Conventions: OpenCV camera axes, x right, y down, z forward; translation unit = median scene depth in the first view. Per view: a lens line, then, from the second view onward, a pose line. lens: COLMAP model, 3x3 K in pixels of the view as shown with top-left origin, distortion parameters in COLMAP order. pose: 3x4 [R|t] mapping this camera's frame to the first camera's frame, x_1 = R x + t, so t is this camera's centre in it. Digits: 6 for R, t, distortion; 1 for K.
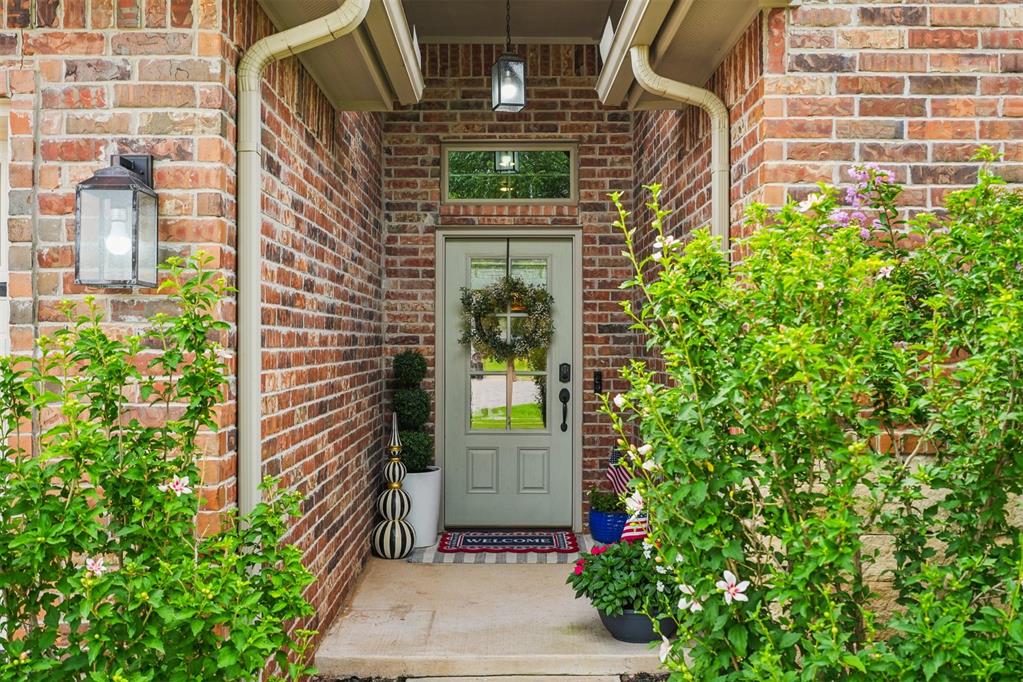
lens RADIAL K [[1040.4, 0, 512.0], [0, 1040.4, 339.6], [0, 0, 1]] dist [-0.023792, 0.000000]
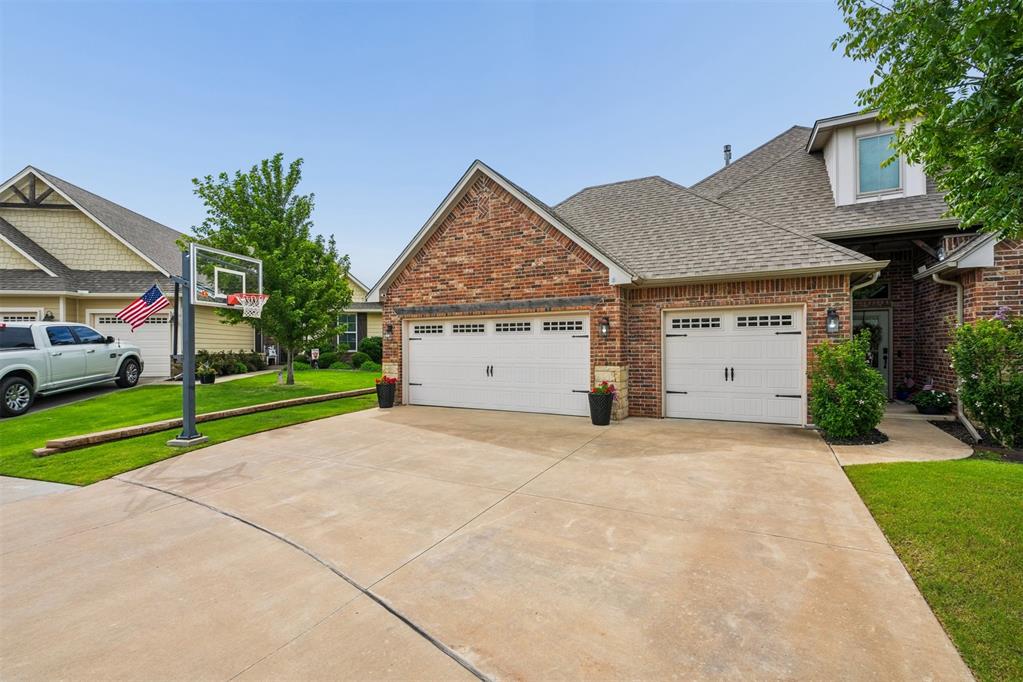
lens RADIAL K [[464.4, 0, 507.8], [0, 464.4, 347.3], [0, 0, 1]] dist [-0.003294, -0.000158]
pose [[0.867734, -0.005113, -0.497003, -0.517161], [0.009413, 0.999937, 0.006146, 0.000970], [0.496940, -0.010011, 0.867727, -1.742174]]
